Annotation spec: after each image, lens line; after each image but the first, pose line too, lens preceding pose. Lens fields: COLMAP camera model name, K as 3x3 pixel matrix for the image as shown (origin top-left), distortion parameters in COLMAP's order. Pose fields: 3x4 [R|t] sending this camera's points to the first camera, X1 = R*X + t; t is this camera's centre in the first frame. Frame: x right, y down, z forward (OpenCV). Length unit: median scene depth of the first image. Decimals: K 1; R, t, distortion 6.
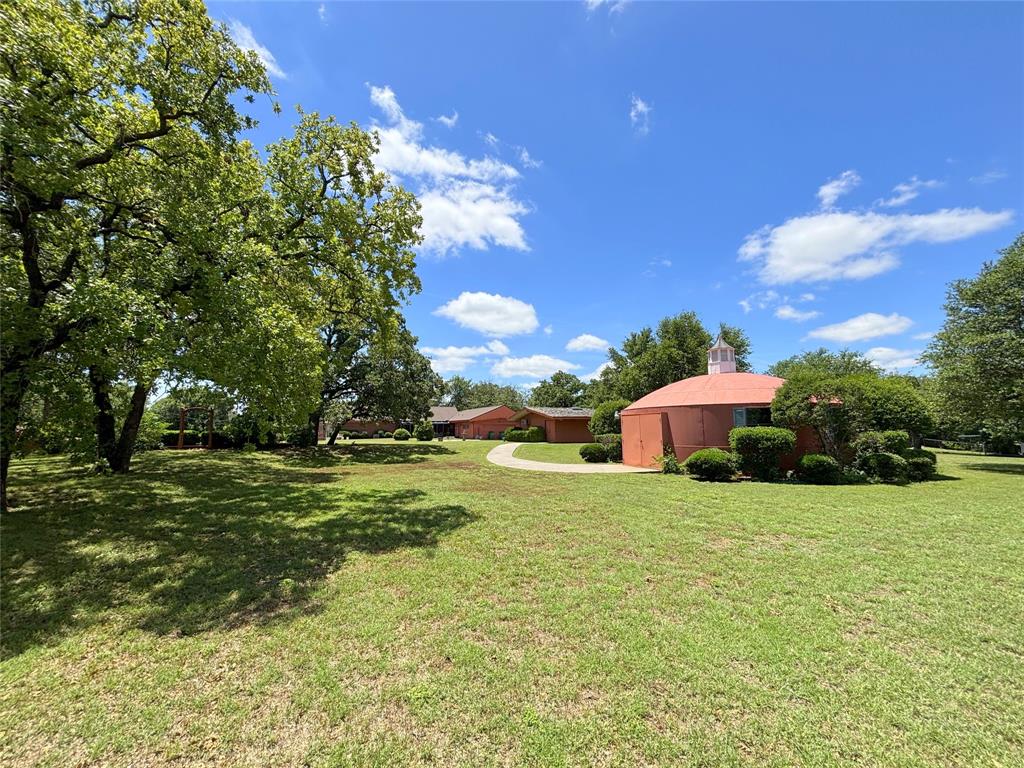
lens RADIAL K [[412.6, 0, 512.0], [0, 412.6, 384.0], [0, 0, 1]] dist [0.000727, 0.000059]
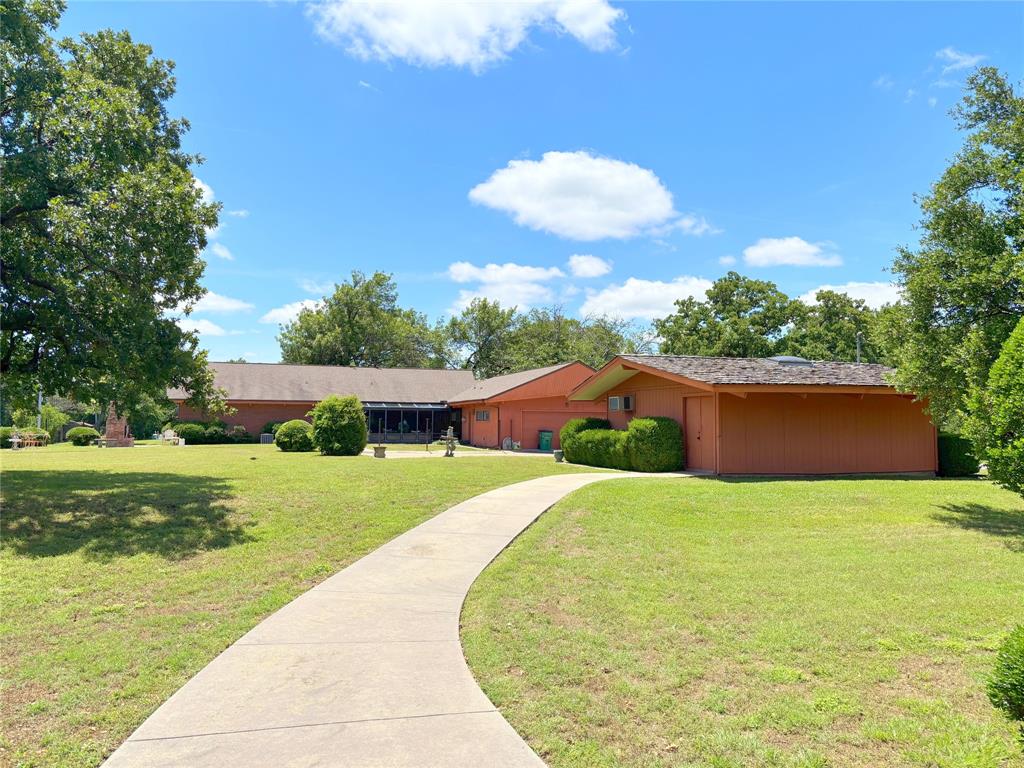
lens RADIAL K [[736.9, 0, 512.0], [0, 736.9, 384.0], [0, 0, 1]] dist [0.043164, -0.002953]
pose [[0.986739, 0.005119, -0.162235, 0.029825], [0.004206, 0.998361, 0.057082, 0.031775], [0.162261, -0.057007, 0.985100, 0.305877]]
